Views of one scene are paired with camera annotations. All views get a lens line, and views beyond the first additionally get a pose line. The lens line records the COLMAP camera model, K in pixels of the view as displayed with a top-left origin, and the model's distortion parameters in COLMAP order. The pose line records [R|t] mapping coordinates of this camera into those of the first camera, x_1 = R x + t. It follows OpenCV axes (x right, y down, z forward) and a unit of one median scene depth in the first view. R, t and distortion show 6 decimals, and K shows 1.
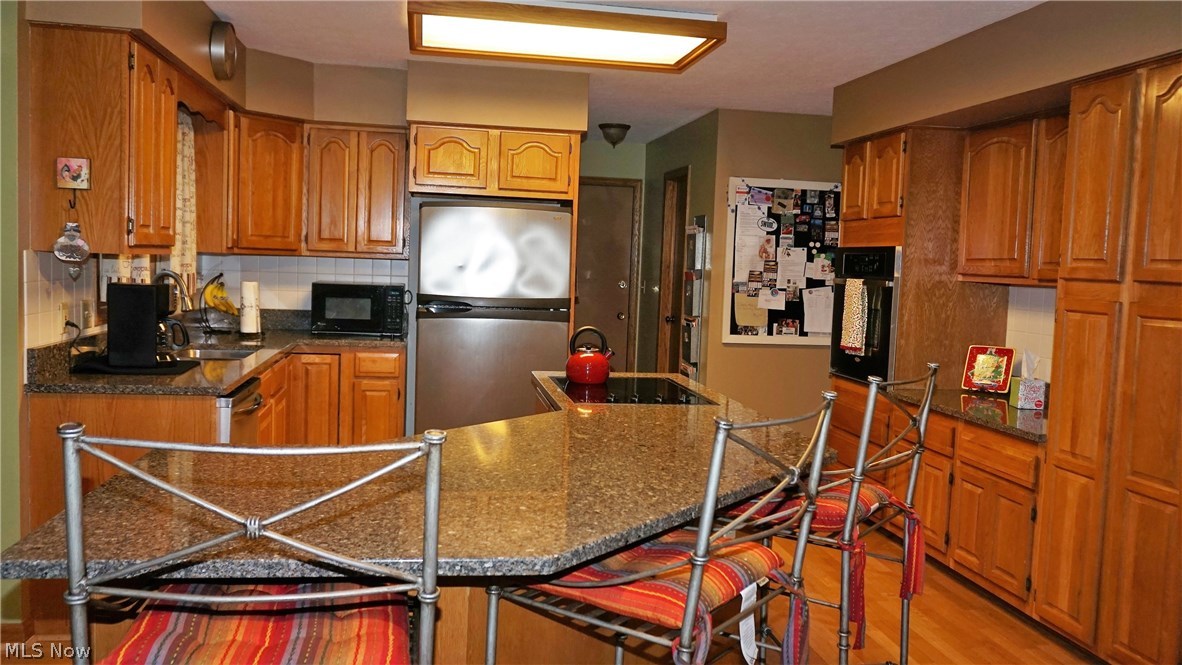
lens RADIAL K [[922.4, 0, 590.6], [0, 922.4, 336.3], [0, 0, 1]] dist [-0.011784, 0.000462]
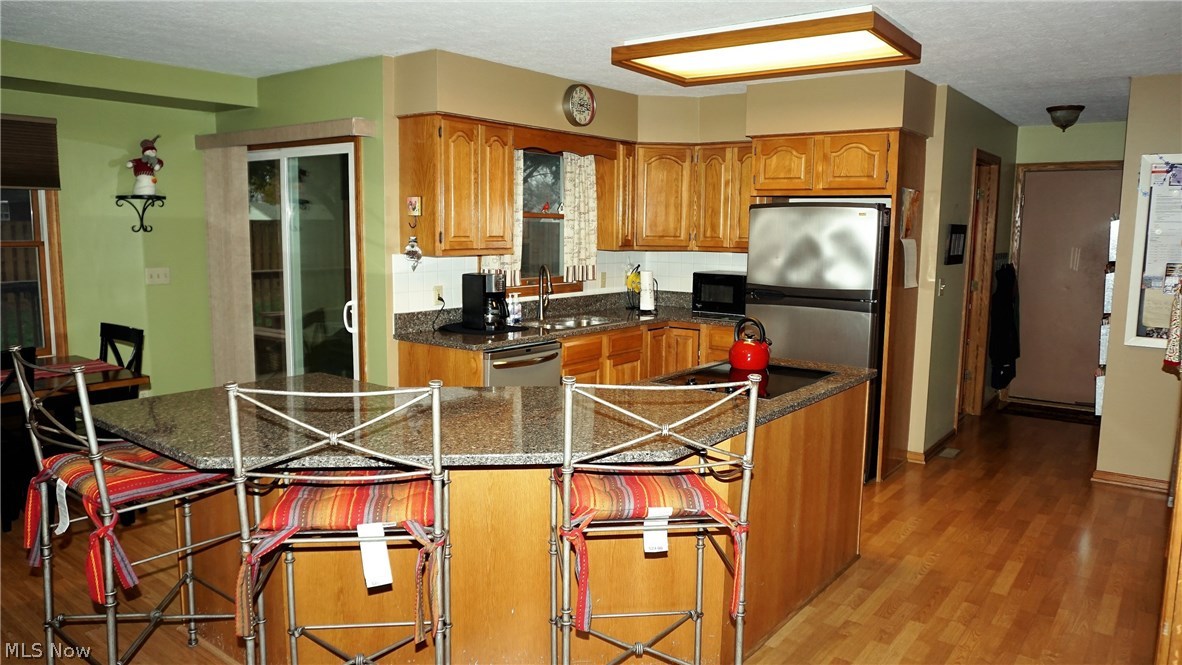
lens RADIAL K [[781.0, 0, 589.6], [0, 781.0, 329.2], [0, 0, 1]] dist [-0.049433, 0.003868]
pose [[0.695379, 0.061992, -0.715964, 0.306639], [-0.045144, 0.998073, 0.042573, -0.015923], [0.717224, 0.002717, 0.696838, 0.127016]]
